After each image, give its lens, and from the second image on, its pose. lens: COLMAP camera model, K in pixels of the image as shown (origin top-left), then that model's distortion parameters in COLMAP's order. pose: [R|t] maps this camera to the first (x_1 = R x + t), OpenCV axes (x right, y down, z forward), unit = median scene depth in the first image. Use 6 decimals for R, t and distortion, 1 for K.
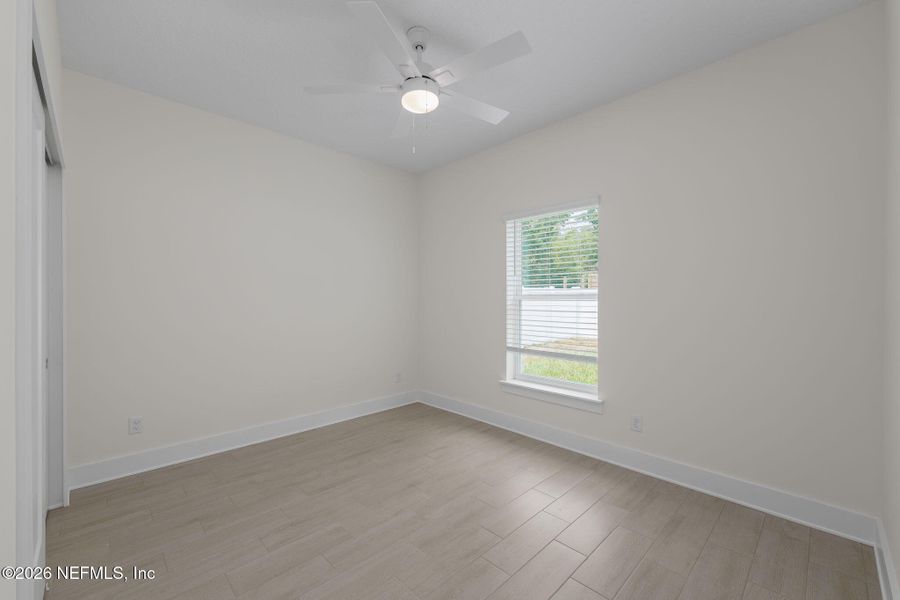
lens RADIAL K [[370.4, 0, 448.0], [0, 370.4, 298.9], [0, 0, 1]] dist [0.000457, 0.000073]
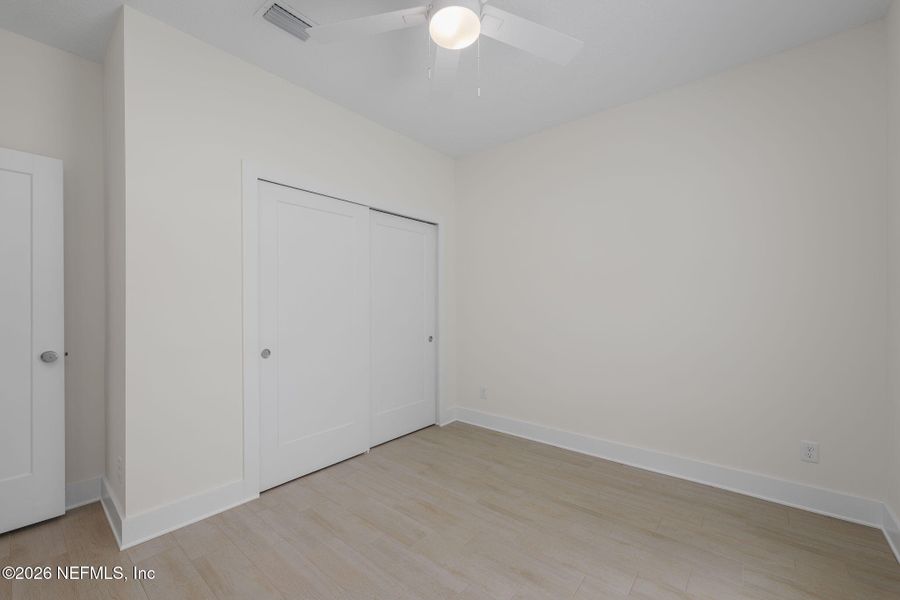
lens RADIAL K [[370.4, 0, 448.0], [0, 370.4, 298.9], [0, 0, 1]] dist [0.000457, 0.000073]
pose [[0.107773, 0.002912, -0.994171, 0.561231], [0.006680, 0.999971, 0.003654, -0.017846], [0.994153, -0.007035, 0.107751, 0.760049]]
